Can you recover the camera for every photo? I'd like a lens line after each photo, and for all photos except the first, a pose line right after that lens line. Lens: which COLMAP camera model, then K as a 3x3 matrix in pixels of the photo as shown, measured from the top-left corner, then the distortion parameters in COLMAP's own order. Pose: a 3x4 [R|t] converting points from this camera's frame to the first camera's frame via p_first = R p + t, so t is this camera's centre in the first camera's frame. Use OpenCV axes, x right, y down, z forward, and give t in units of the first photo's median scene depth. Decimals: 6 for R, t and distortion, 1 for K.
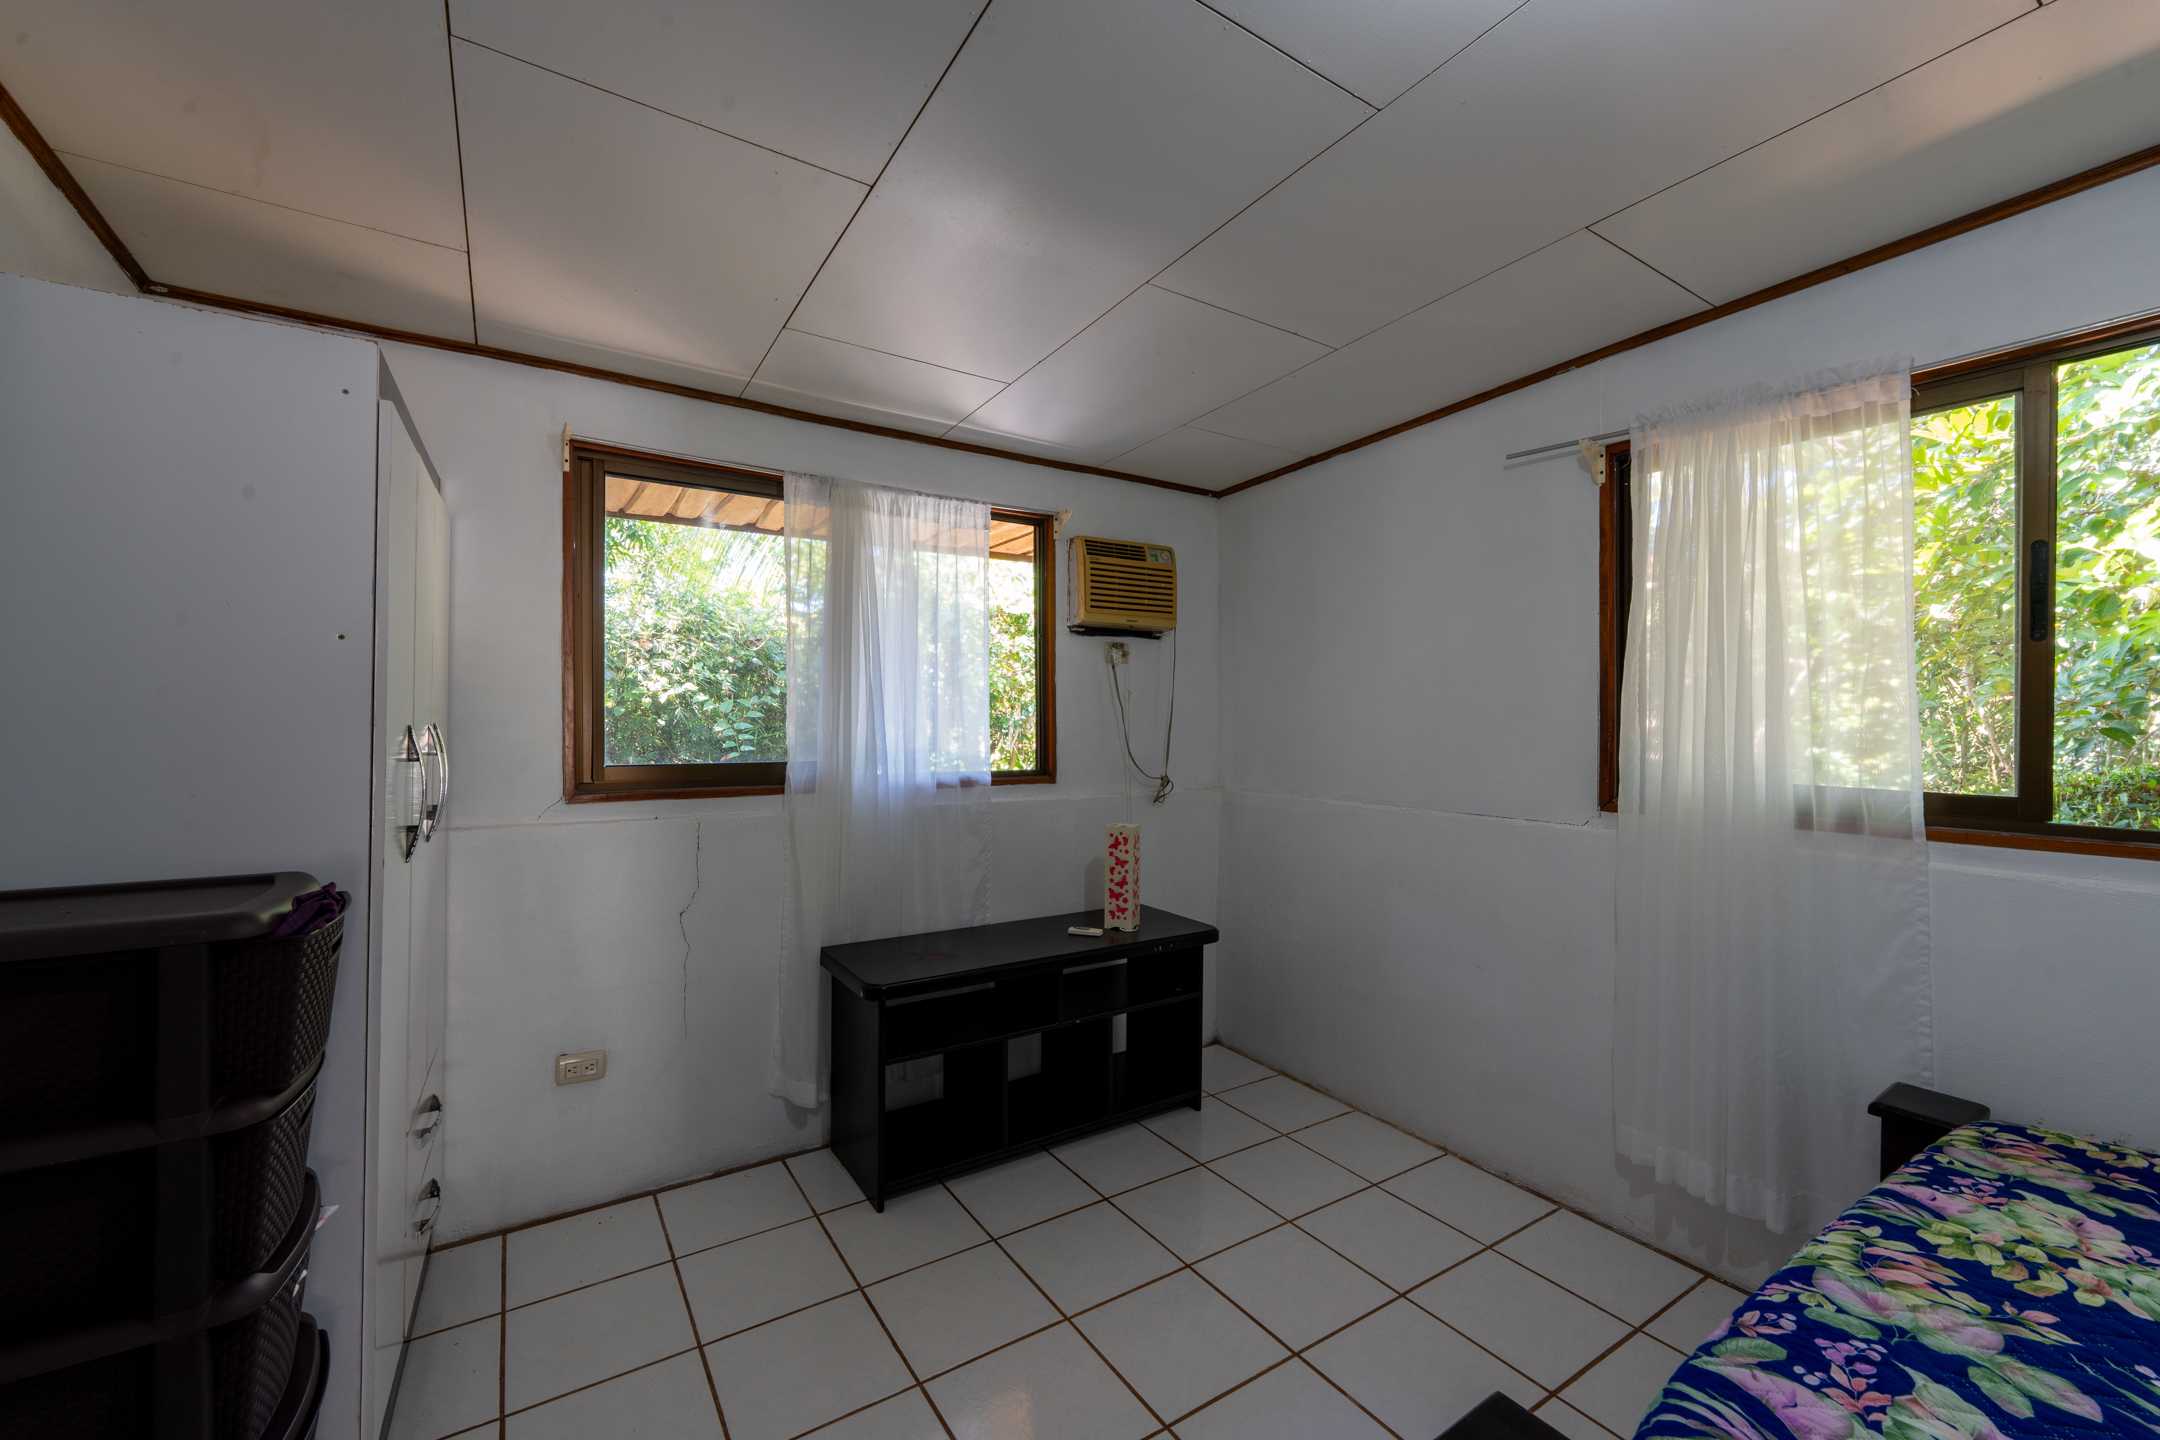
lens RADIAL K [[874.0, 0, 1086.6], [0, 874.0, 714.7], [0, 0, 1]] dist [-0.002562, 0.000324]
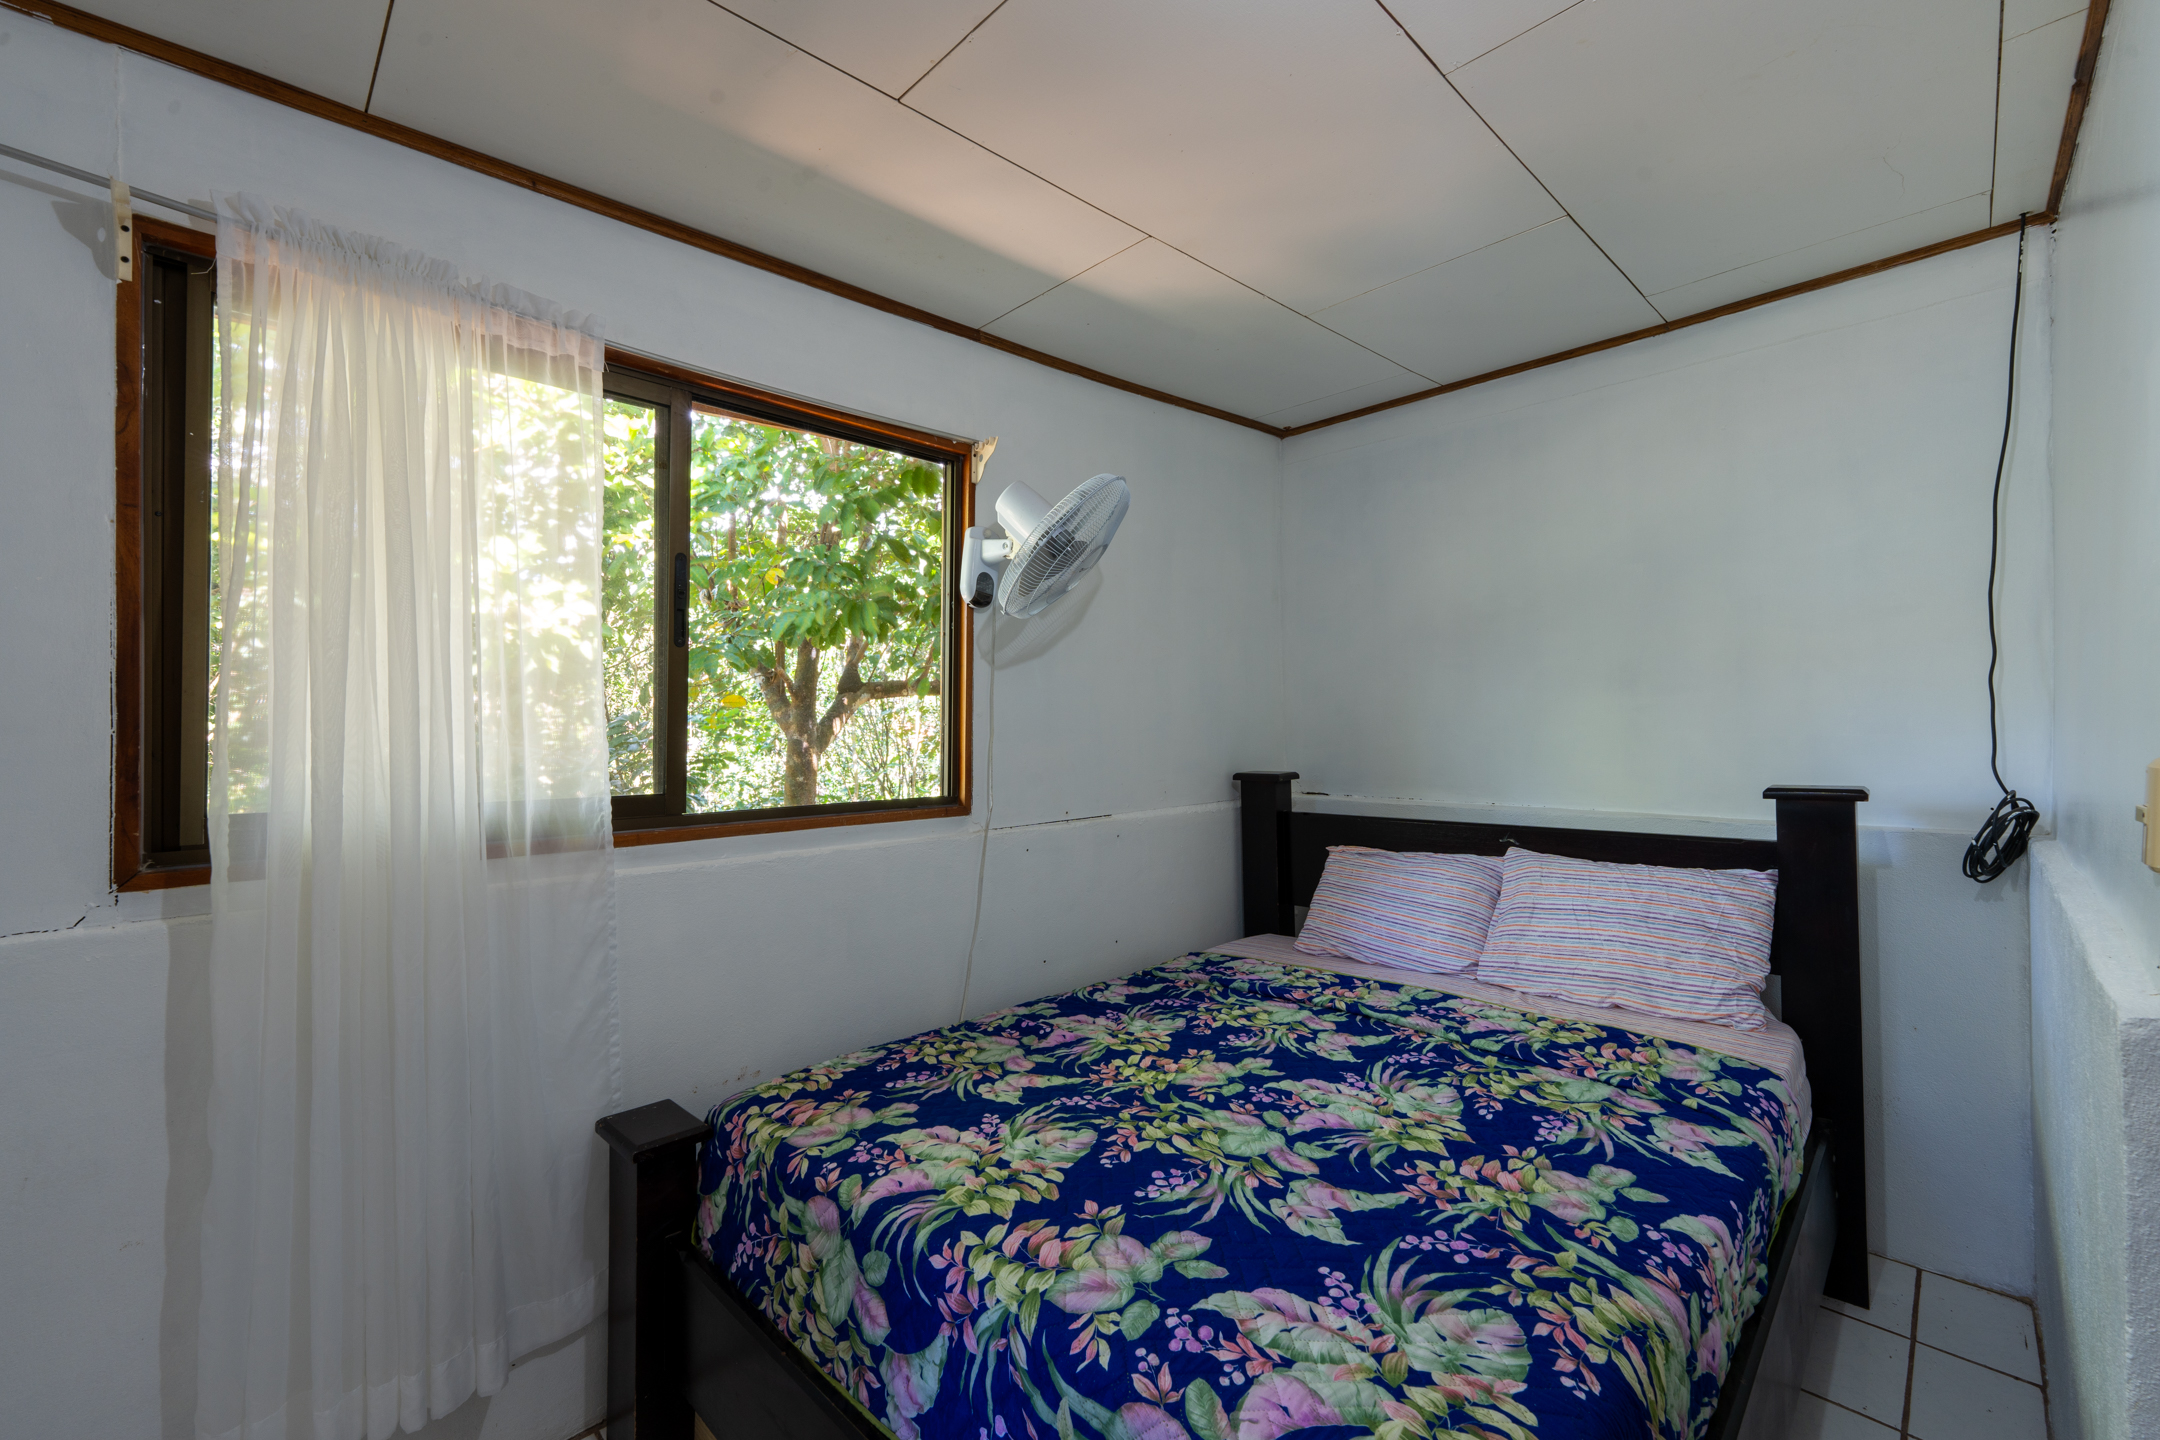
lens RADIAL K [[874.0, 0, 1086.6], [0, 874.0, 714.7], [0, 0, 1]] dist [-0.002562, 0.000324]
pose [[-0.191330, 0.004651, 0.981515, -0.086962], [-0.004382, 0.999975, -0.005593, 0.004679], [-0.981516, -0.005371, -0.191305, 0.961274]]
